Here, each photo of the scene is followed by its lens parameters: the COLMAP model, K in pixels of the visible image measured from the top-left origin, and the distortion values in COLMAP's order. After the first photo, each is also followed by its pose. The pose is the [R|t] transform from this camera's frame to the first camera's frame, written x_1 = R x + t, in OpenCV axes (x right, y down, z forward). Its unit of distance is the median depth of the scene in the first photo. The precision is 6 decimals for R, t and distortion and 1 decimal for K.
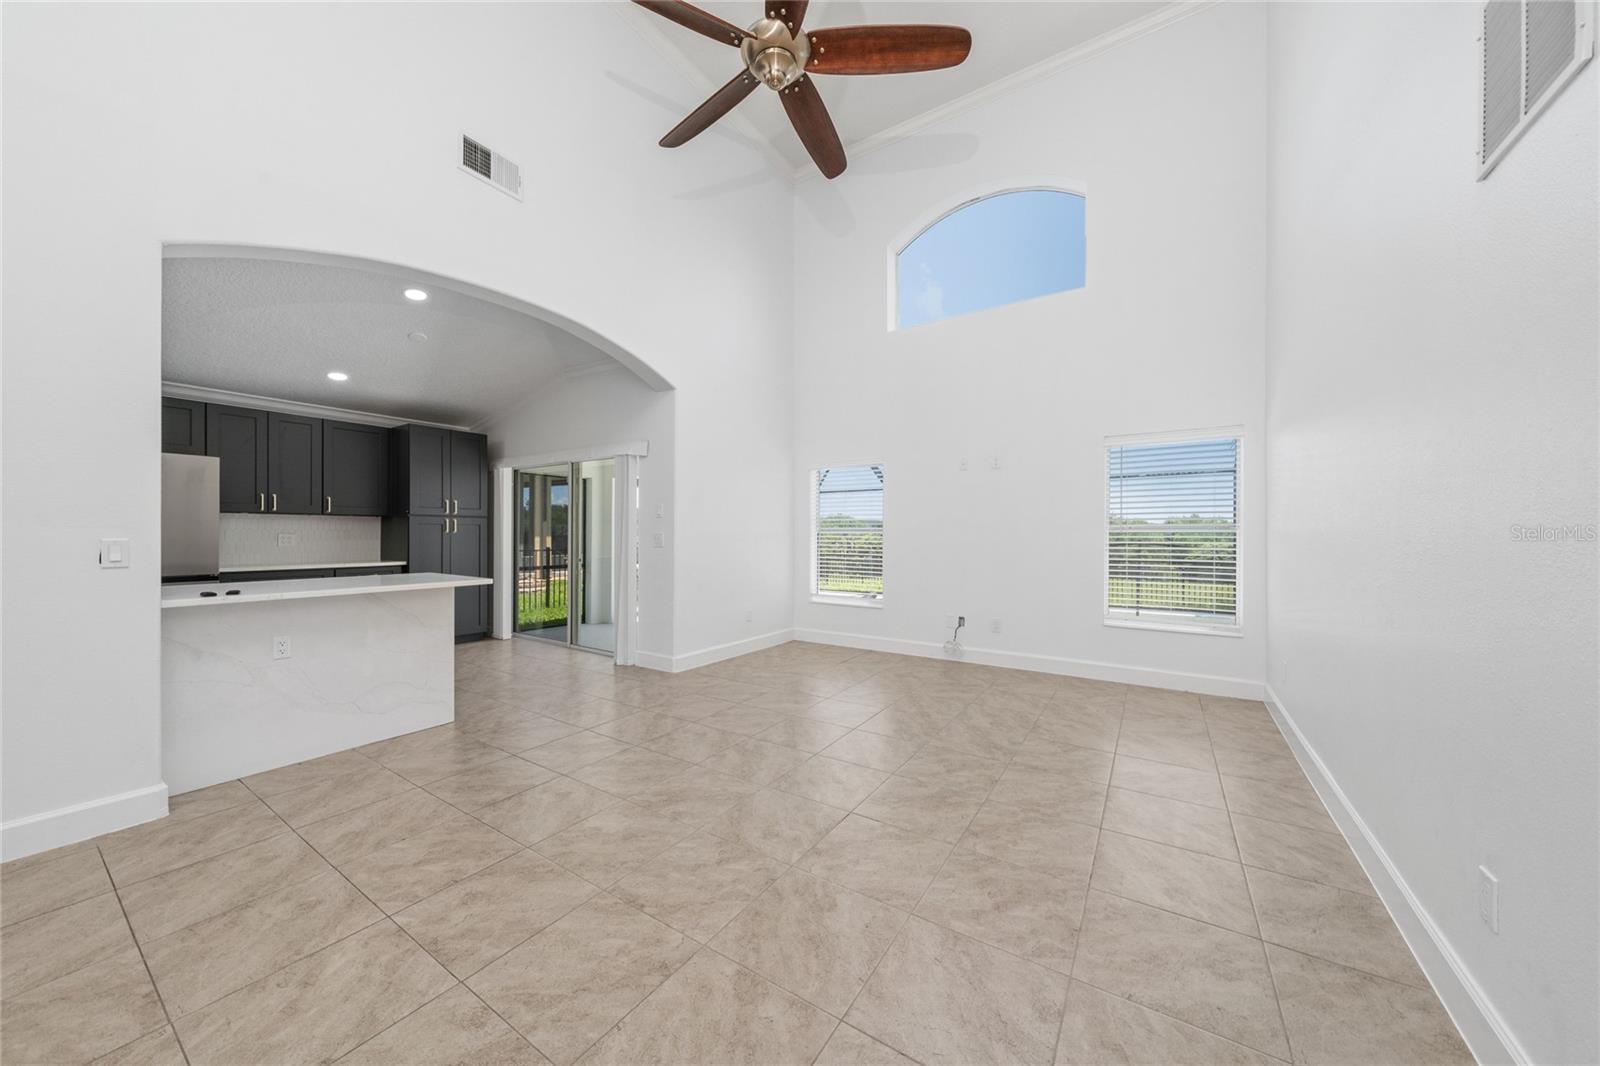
lens RADIAL K [[549.7, 0, 800.0], [0, 549.7, 533.0], [0, 0, 1]] dist [0.000351, -0.000077]
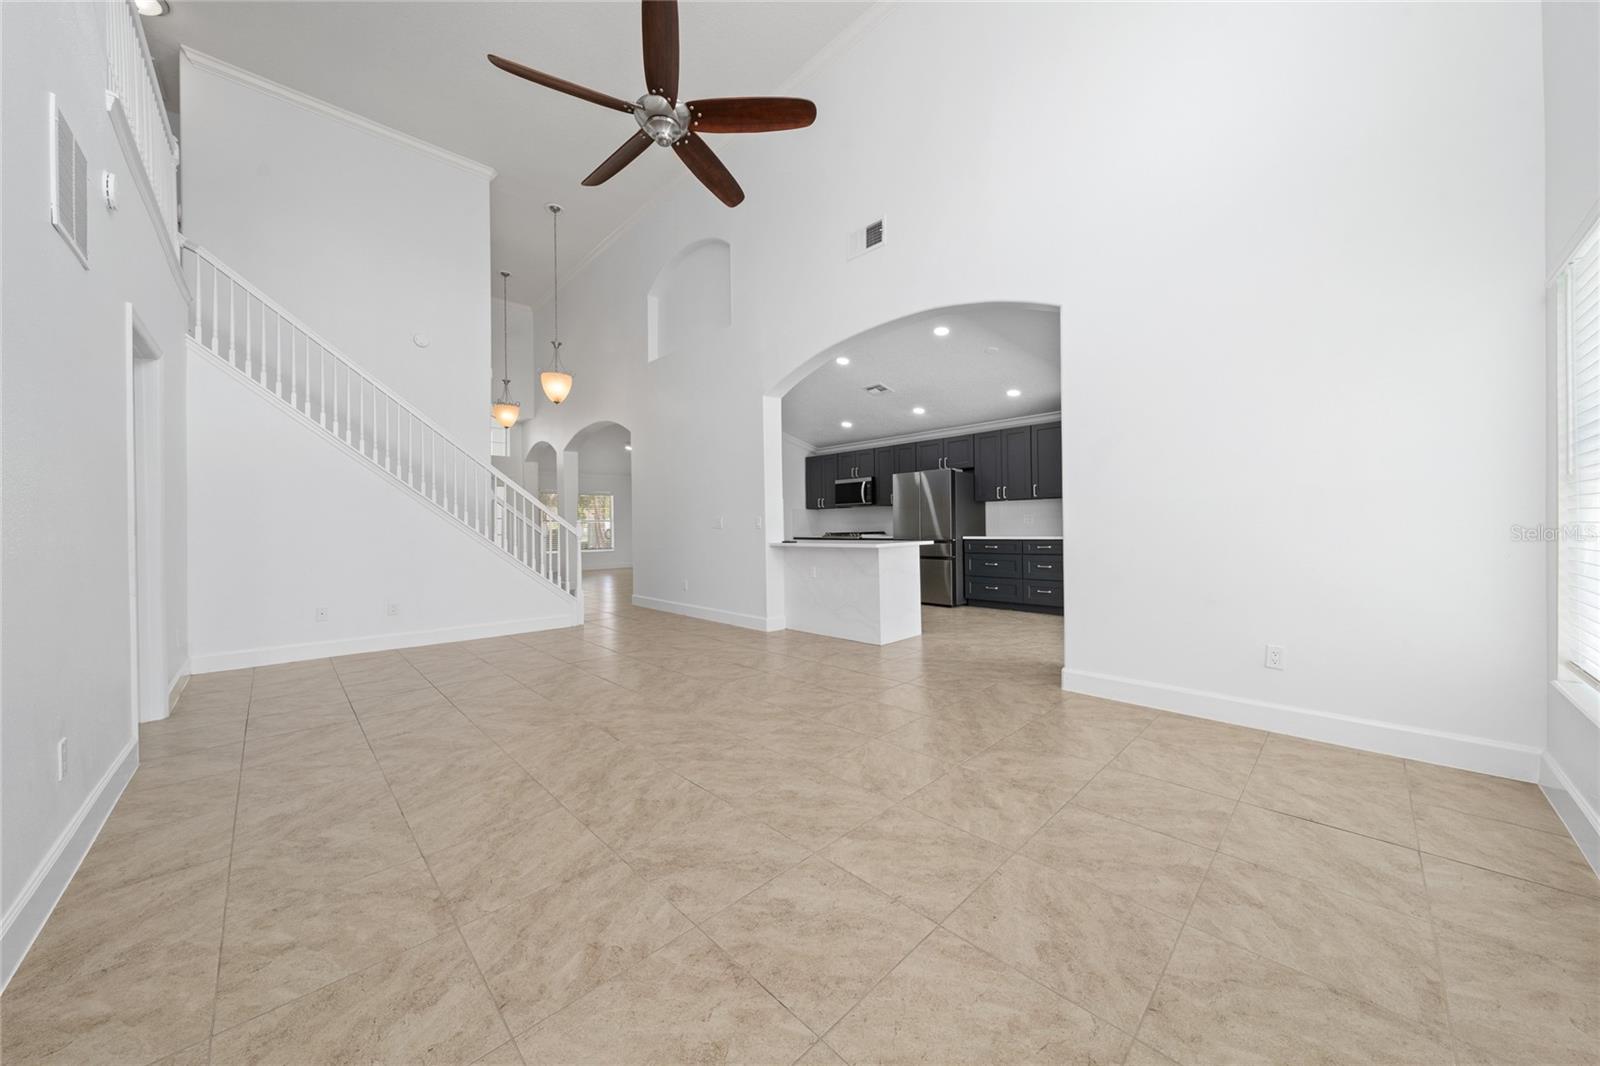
lens RADIAL K [[549.7, 0, 800.0], [0, 549.7, 533.0], [0, 0, 1]] dist [0.000351, -0.000077]
pose [[-0.221511, 0.010077, -0.975106, 0.879744], [0.016382, 0.999844, 0.006611, 0.048964], [0.975020, -0.014510, -0.221642, 1.258954]]
